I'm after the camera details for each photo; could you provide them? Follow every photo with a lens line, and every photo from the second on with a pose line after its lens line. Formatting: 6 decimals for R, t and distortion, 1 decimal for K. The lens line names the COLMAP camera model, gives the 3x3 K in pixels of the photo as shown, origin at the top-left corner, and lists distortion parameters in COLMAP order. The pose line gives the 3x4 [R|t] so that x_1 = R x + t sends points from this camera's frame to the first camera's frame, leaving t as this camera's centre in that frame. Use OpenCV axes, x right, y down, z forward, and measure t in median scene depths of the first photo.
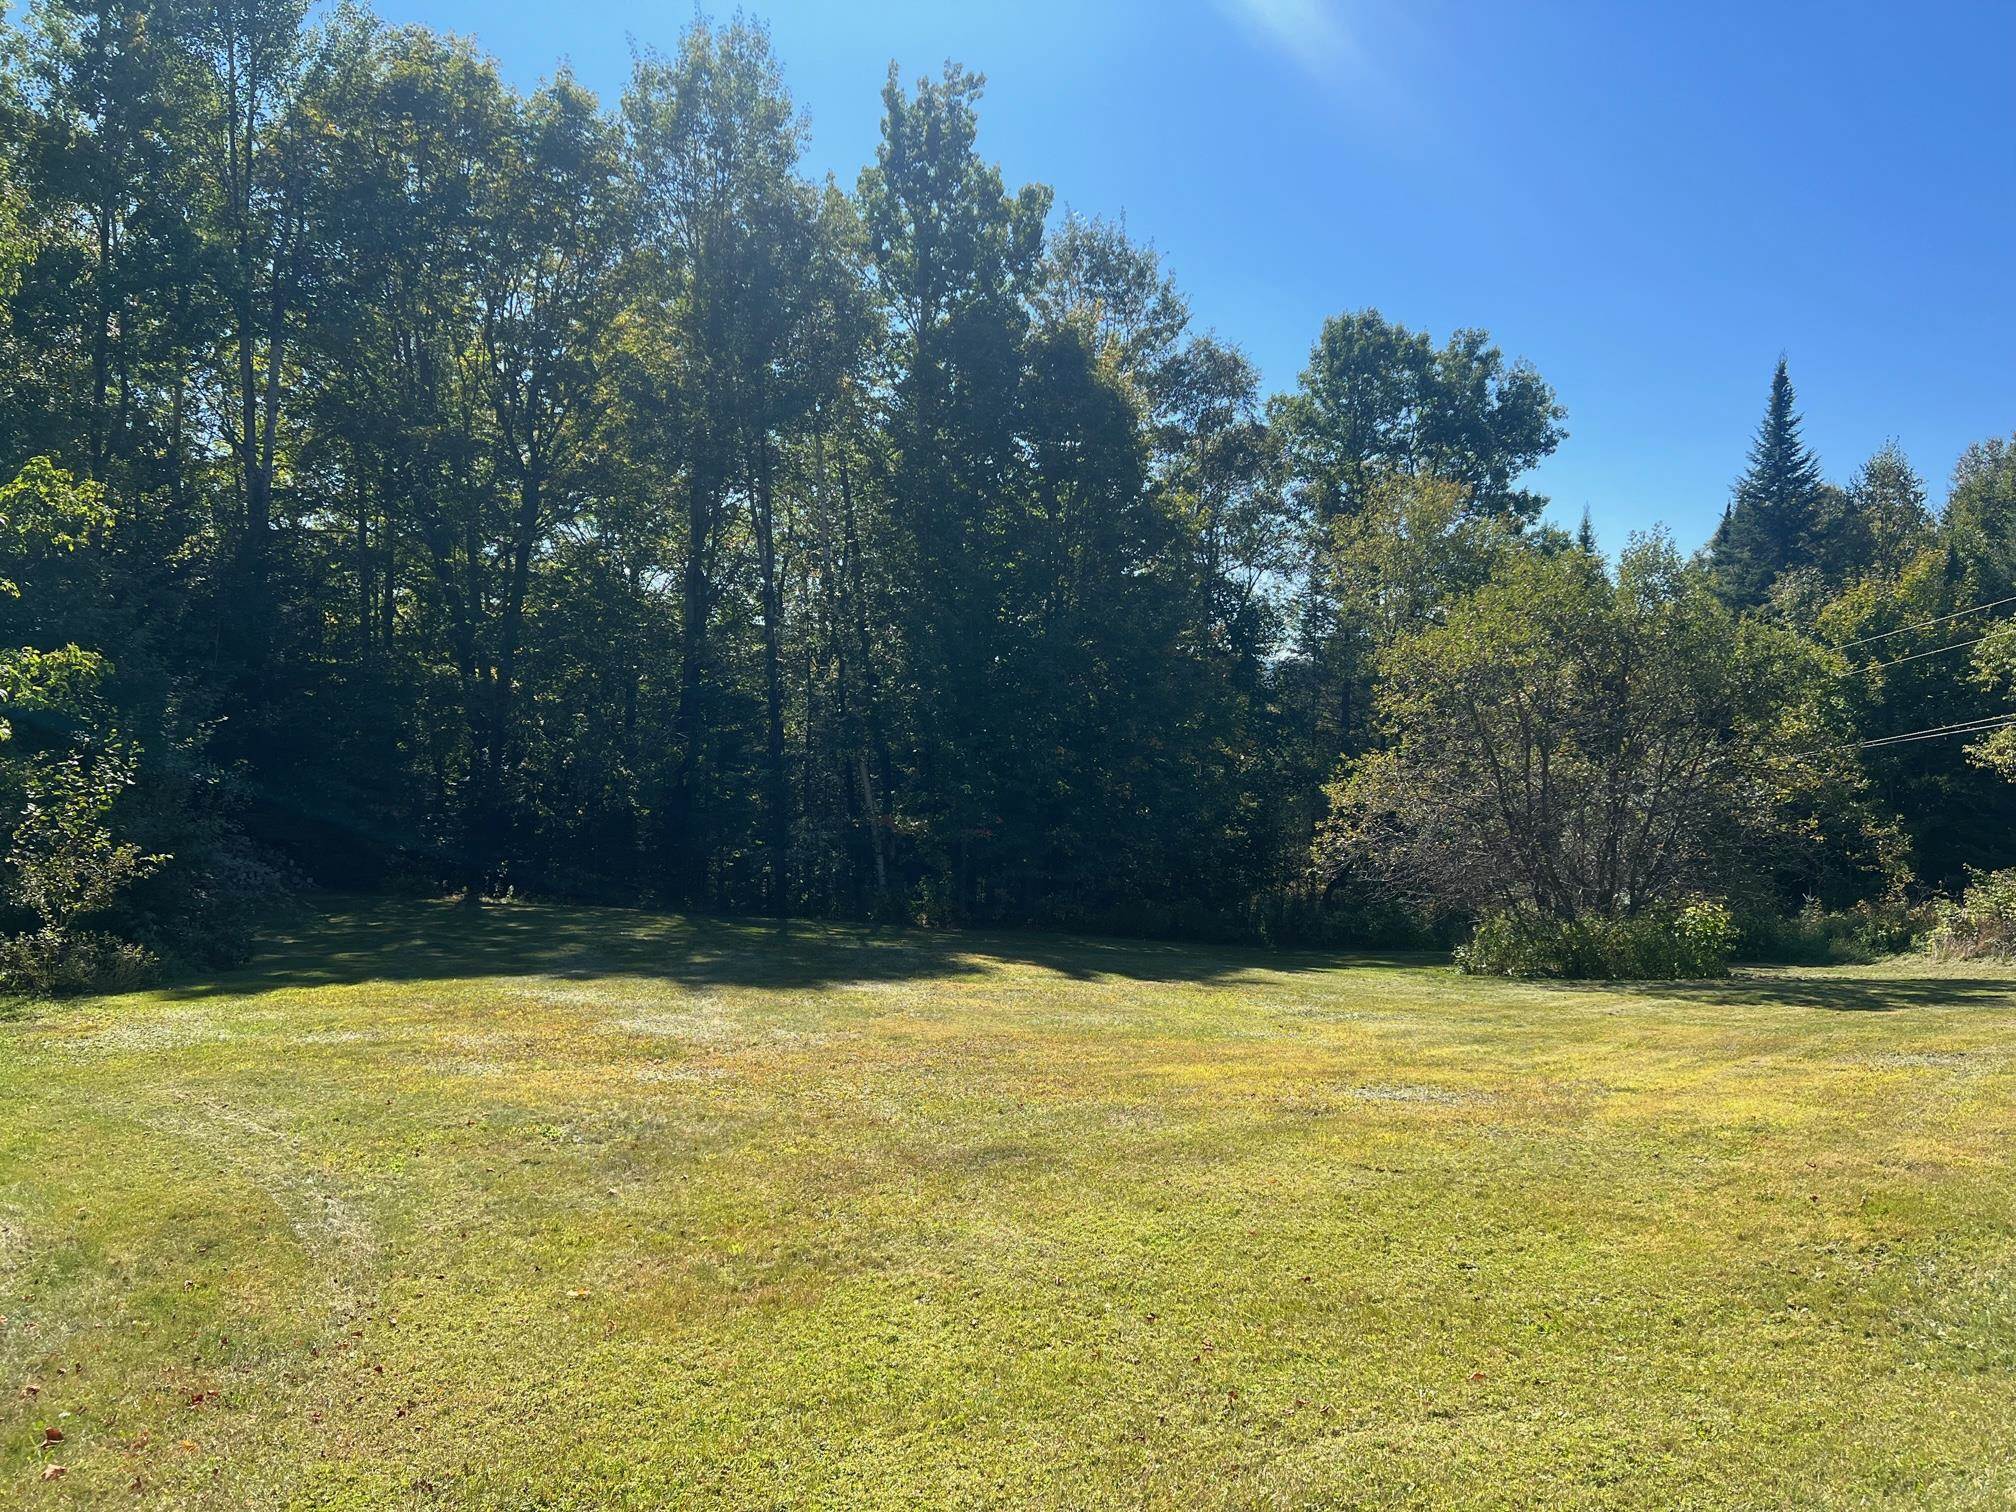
lens RADIAL K [[1509.6, 0, 1008.0], [0, 1509.6, 755.4], [0, 0, 1]] dist [0.055731, -0.052133]
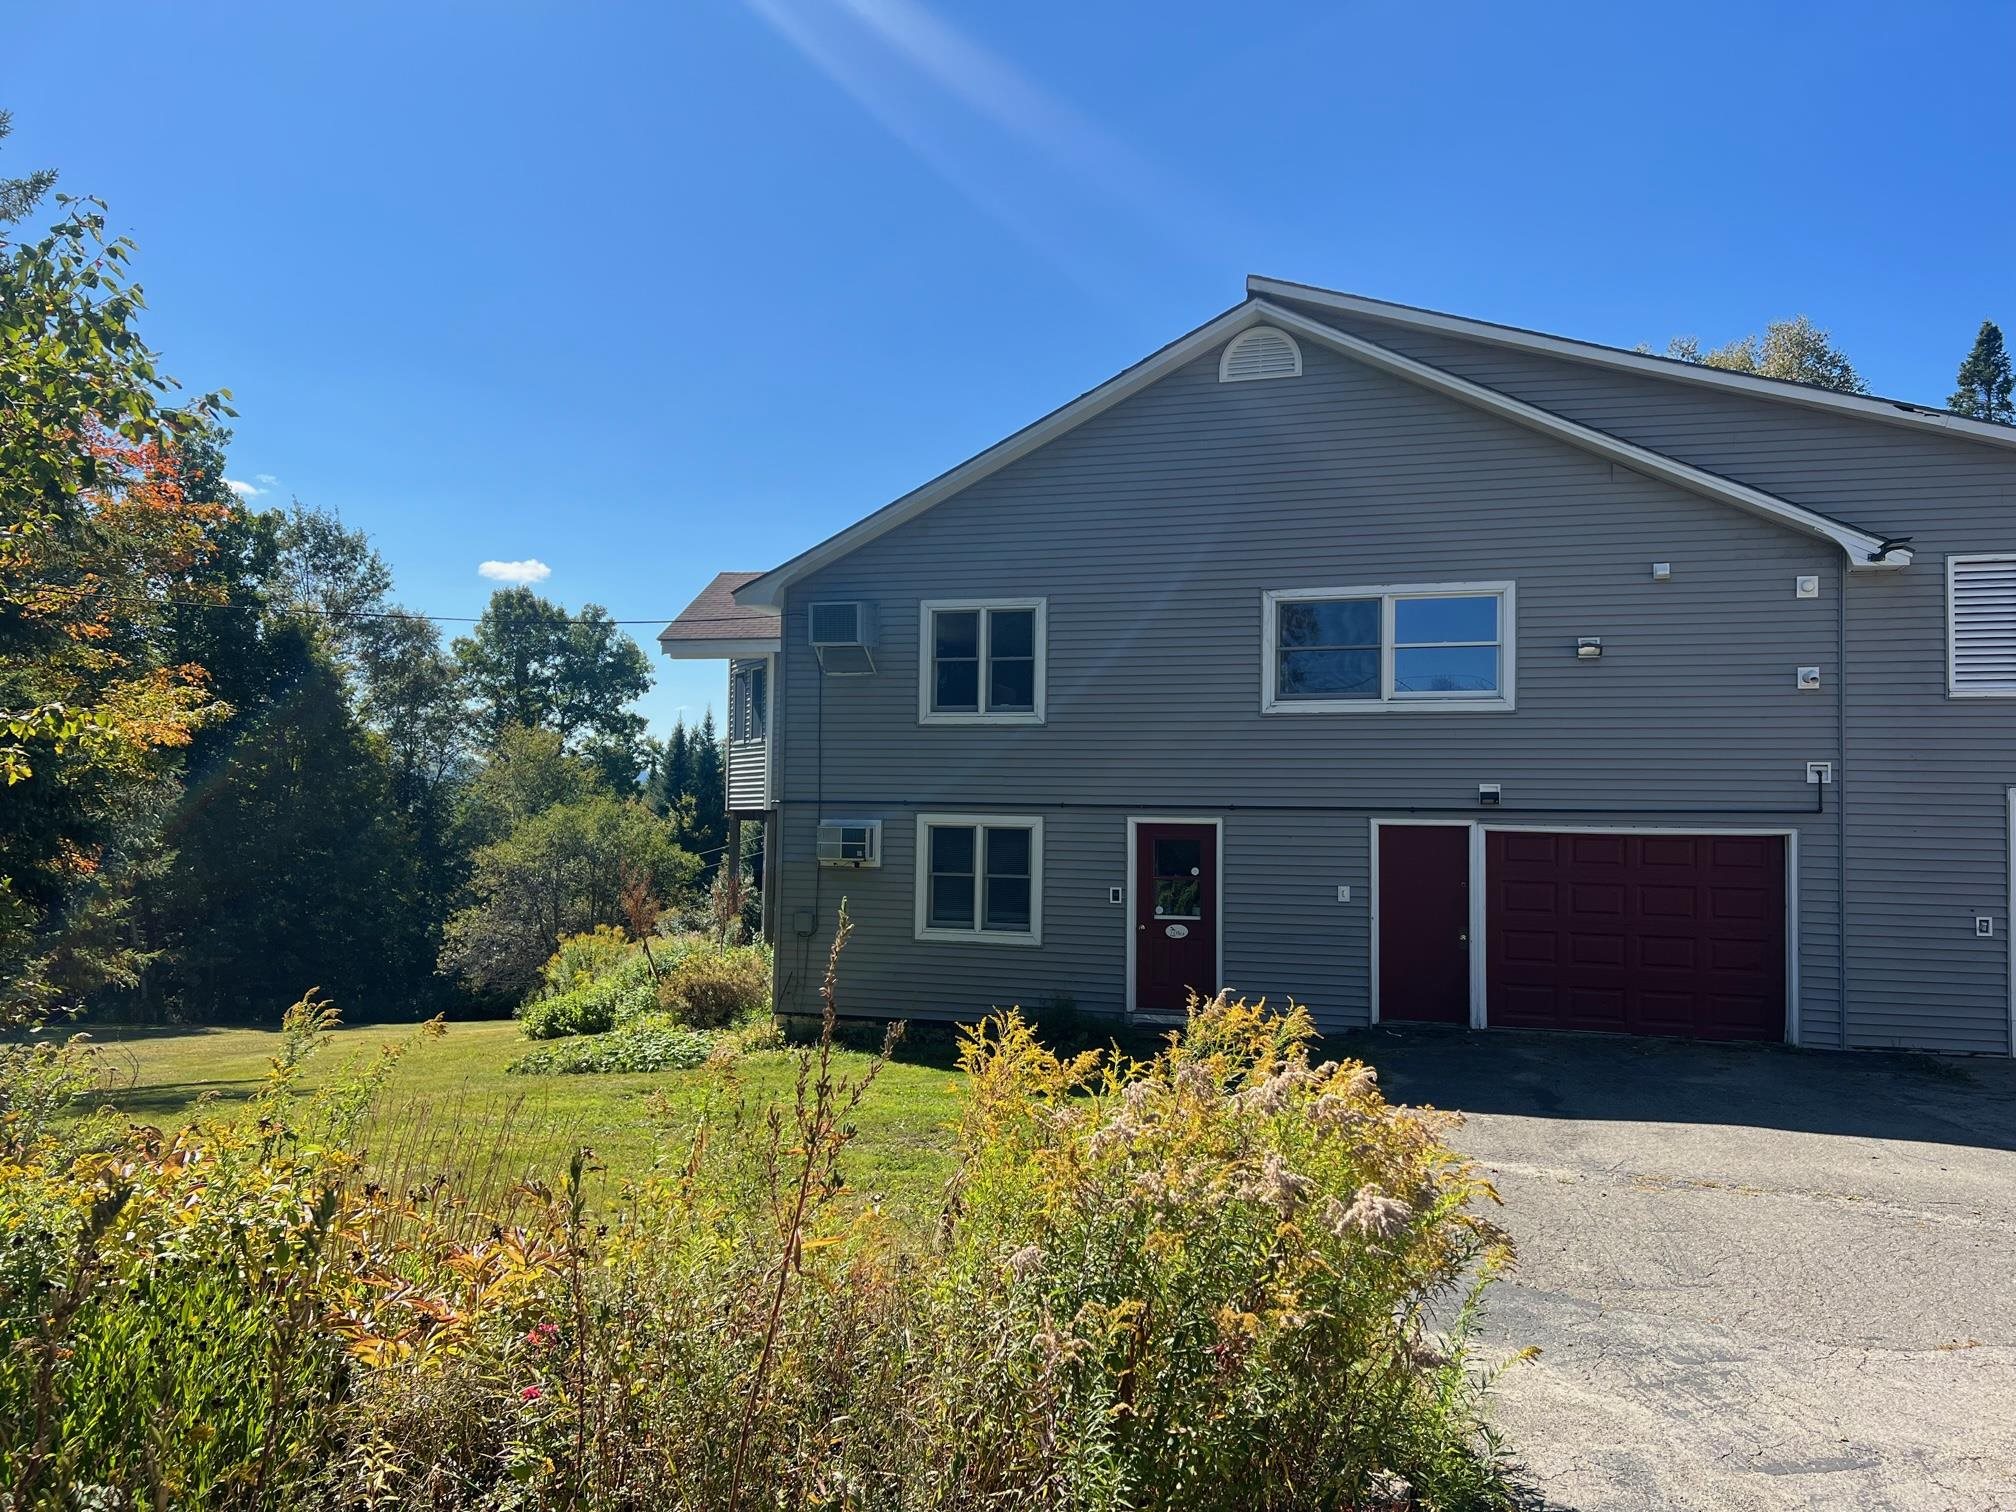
lens RADIAL K [[1509.6, 0, 954.8], [0, 1509.6, 764.9], [0, 0, 1]] dist [0.055731, -0.052133]
pose [[0.902594, 0.017259, 0.430147, -0.011335], [0.012773, 0.997682, -0.066834, -0.022126], [-0.430304, 0.065819, 0.900281, -0.471724]]
